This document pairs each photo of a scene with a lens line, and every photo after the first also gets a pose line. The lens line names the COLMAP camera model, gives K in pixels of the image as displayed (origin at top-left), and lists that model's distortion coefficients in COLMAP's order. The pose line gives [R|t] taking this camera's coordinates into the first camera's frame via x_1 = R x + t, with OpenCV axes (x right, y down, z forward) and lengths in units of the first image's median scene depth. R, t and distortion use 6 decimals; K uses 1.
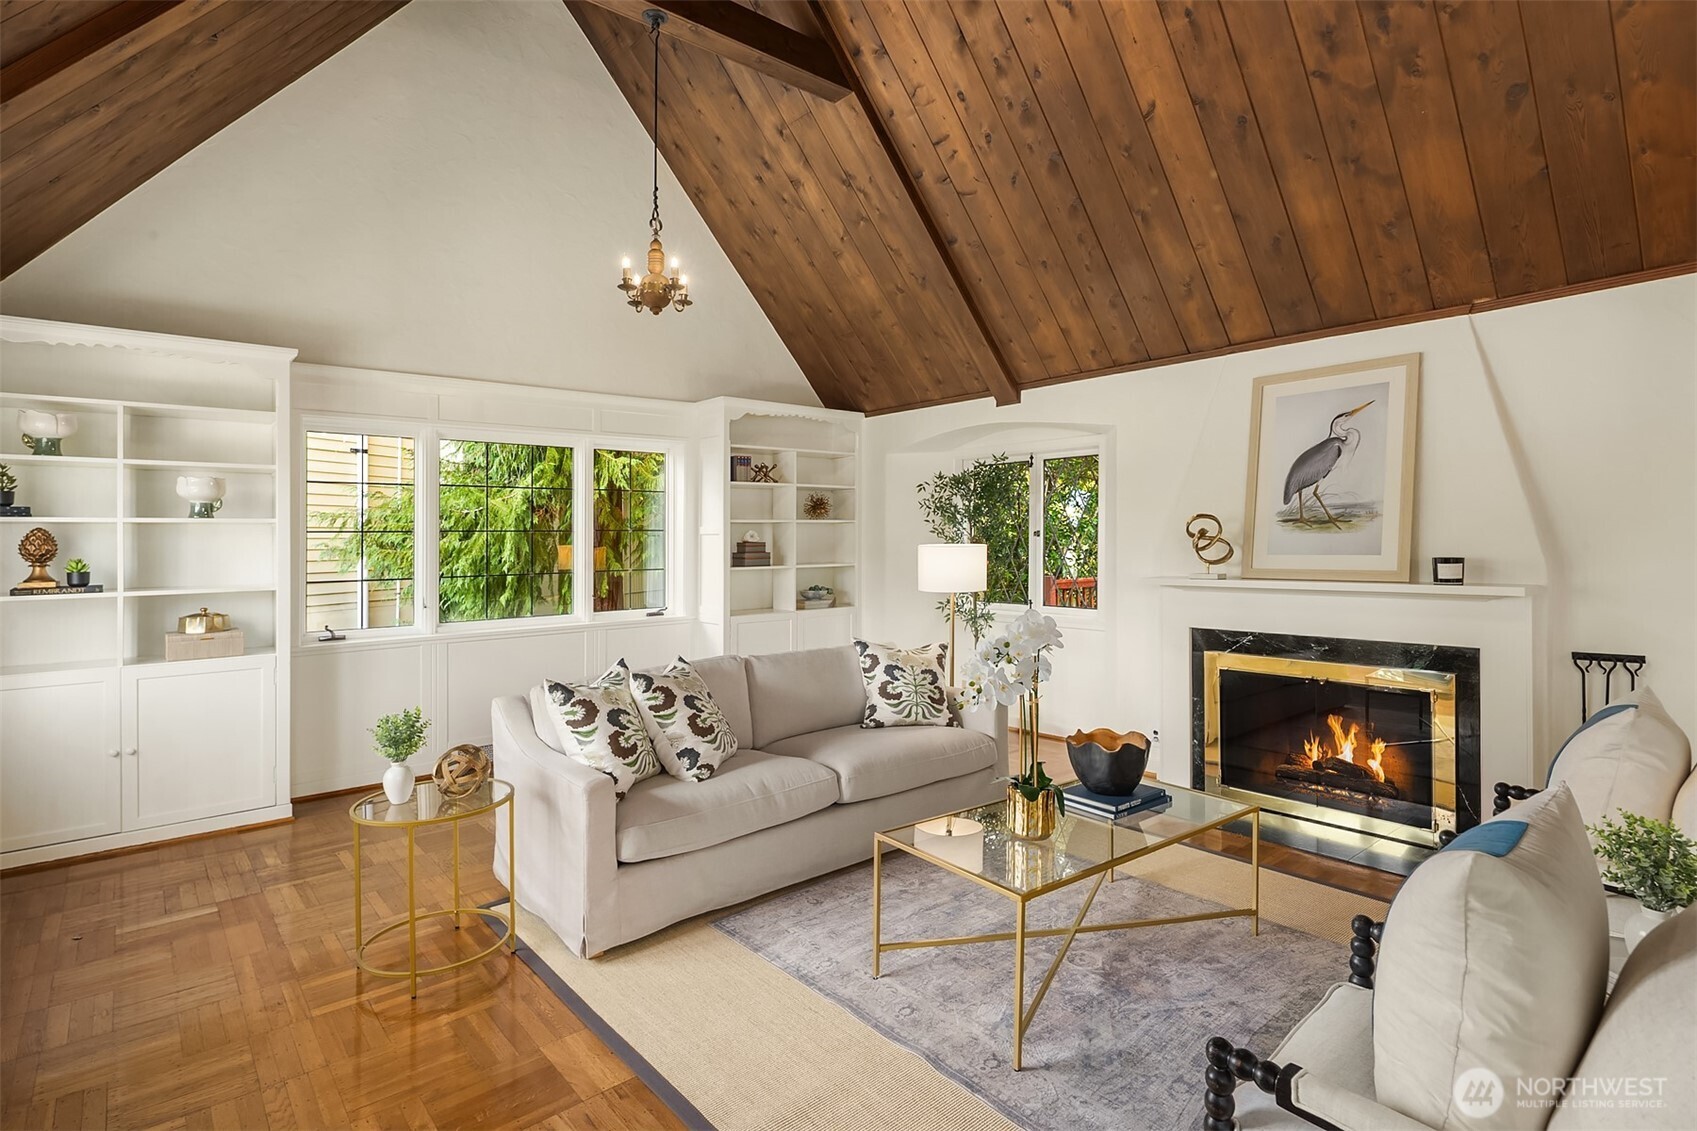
lens RADIAL K [[822.1, 0, 864.6], [0, 822.1, 560.3], [0, 0, 1]] dist [0.010048, -0.002527]
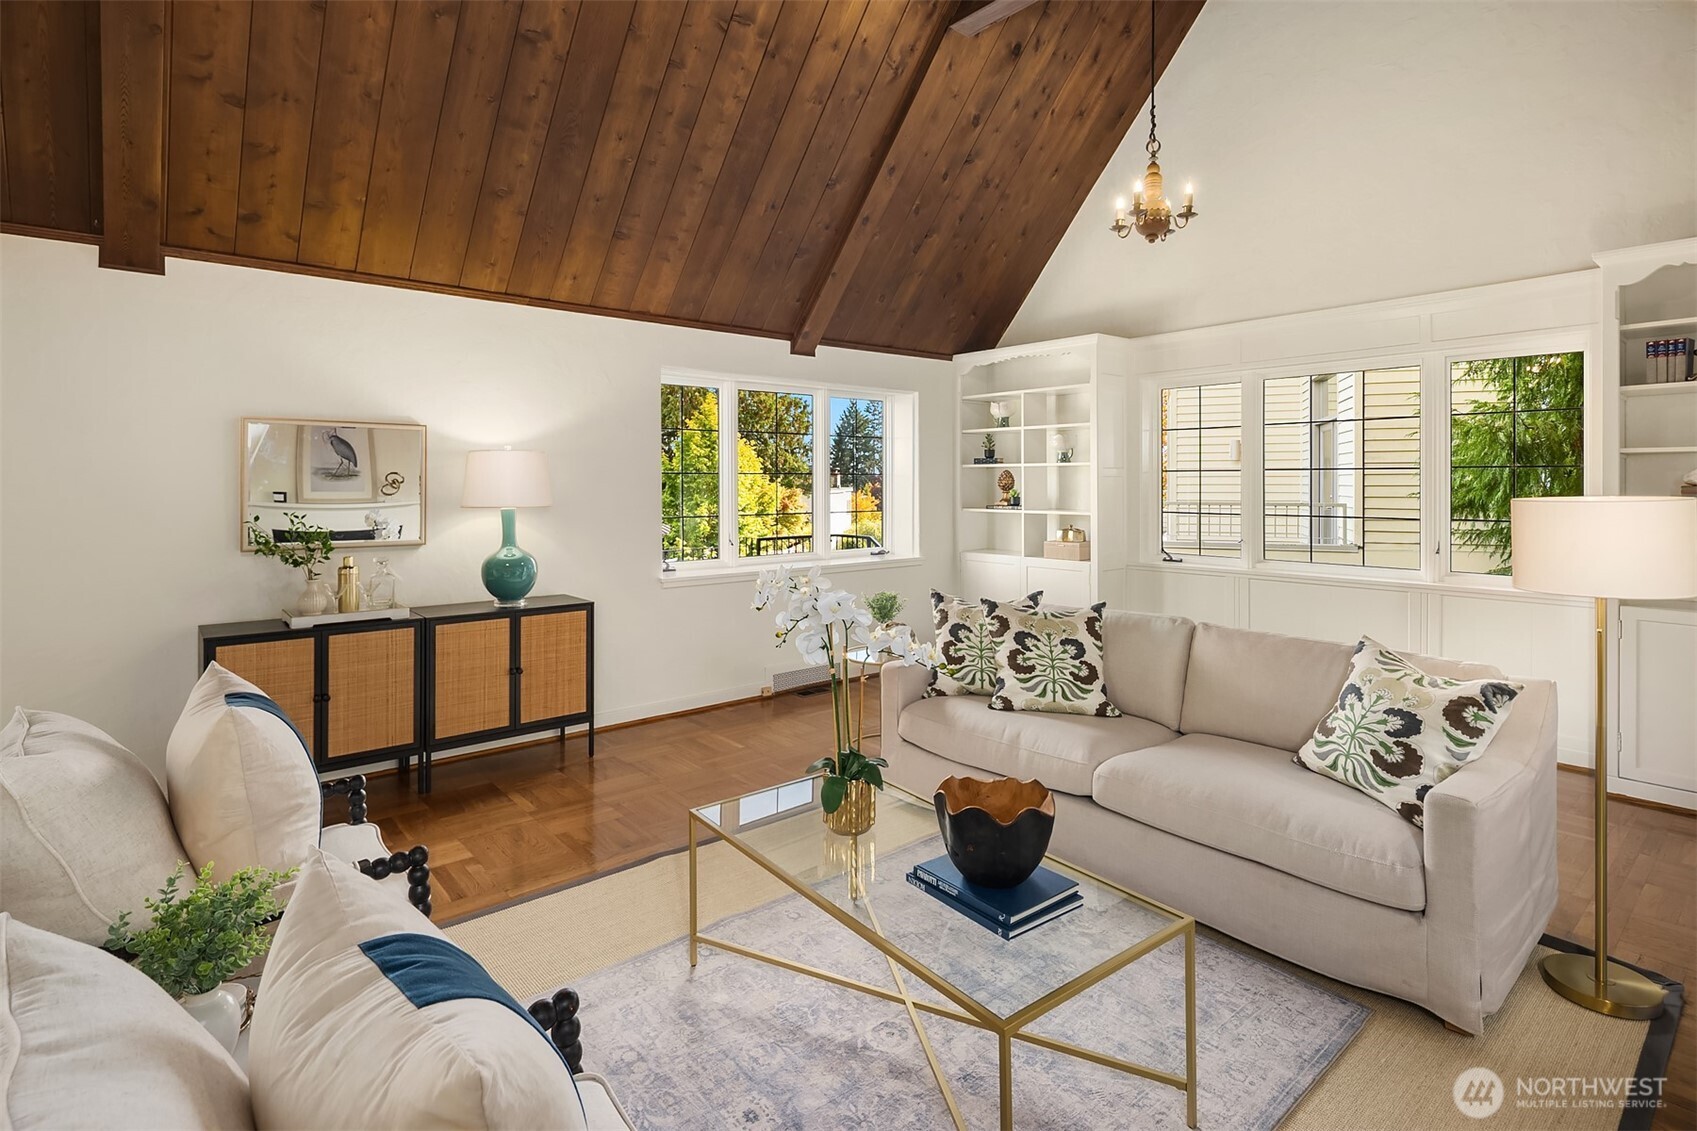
lens RADIAL K [[822.1, 0, 852.5], [0, 822.1, 519.3], [0, 0, 1]] dist [0.010048, -0.002527]
pose [[0.026418, 0.058922, -0.997913, 0.674907], [-0.025518, 0.997976, 0.058250, -0.027183], [0.999325, 0.023926, 0.027868, 0.625541]]
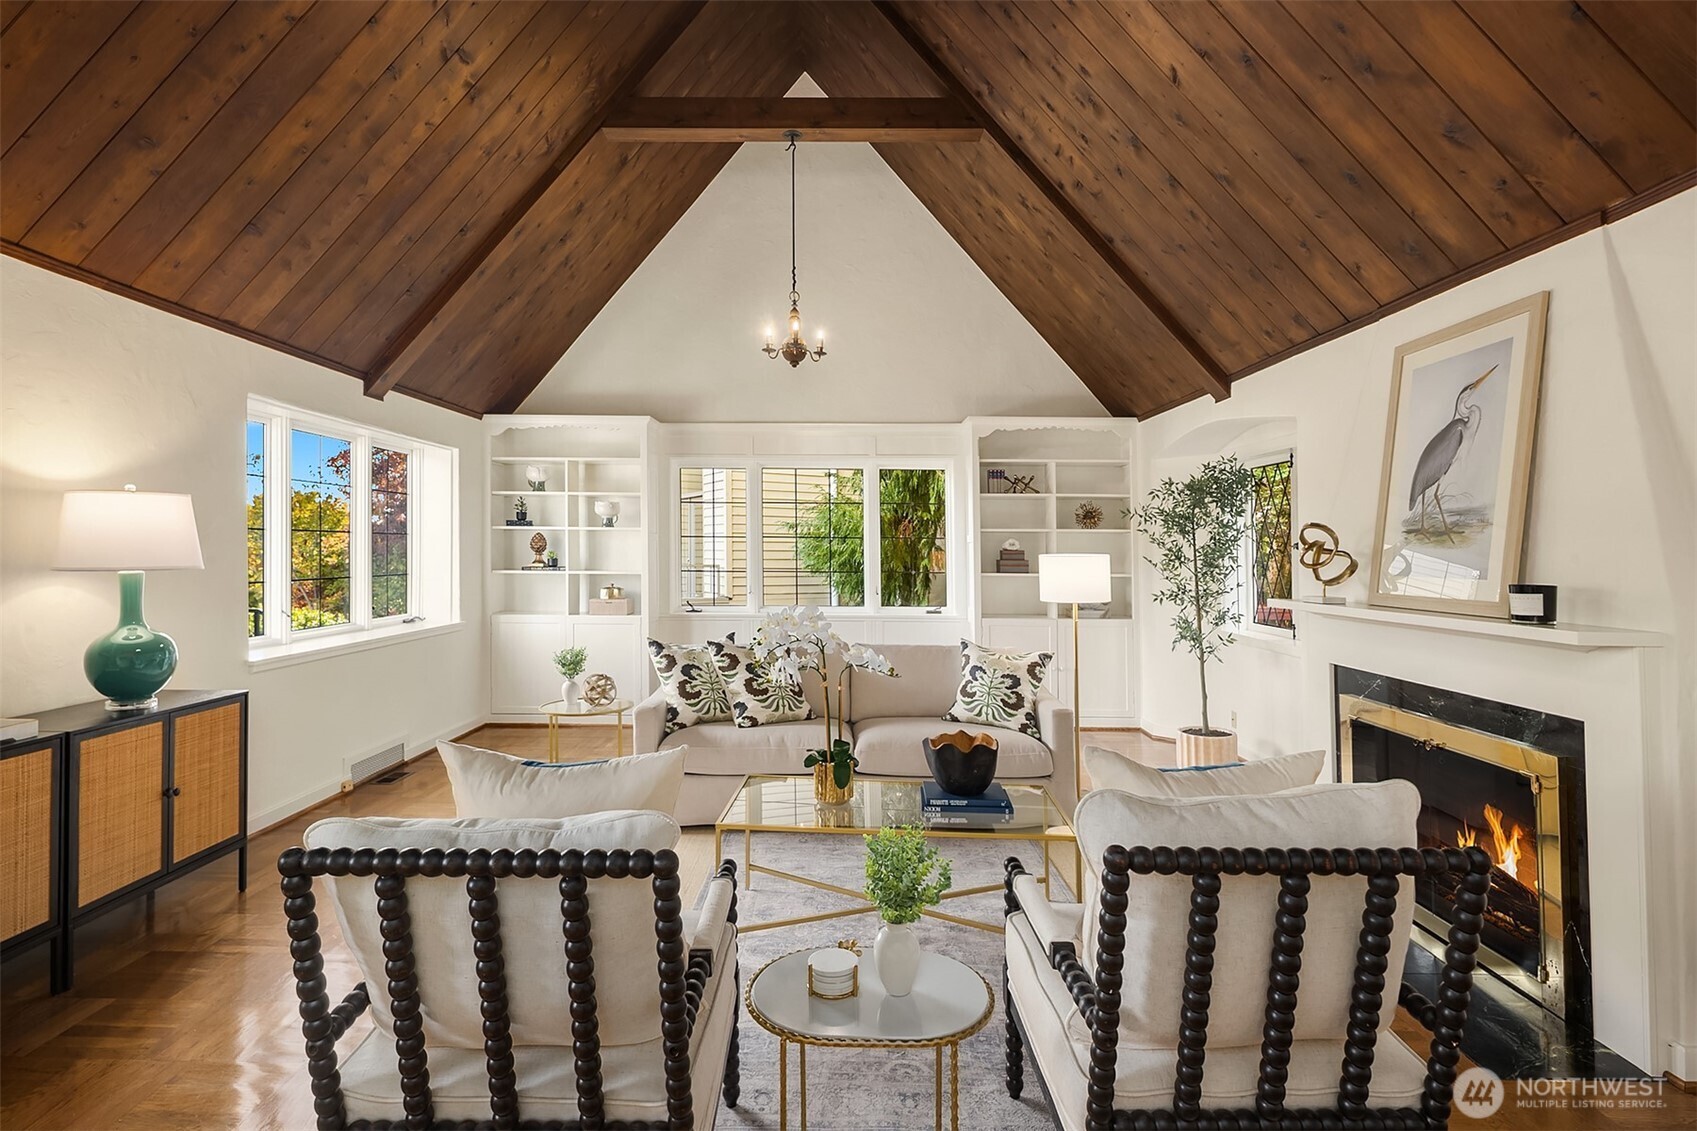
lens RADIAL K [[822.1, 0, 836.6], [0, 822.1, 568.0], [0, 0, 1]] dist [0.010048, -0.002527]
pose [[0.763081, 0.032941, -0.645463, 0.603088], [-0.034254, 0.999358, 0.010506, -0.003976], [0.645395, 0.014092, 0.763719, 0.073992]]
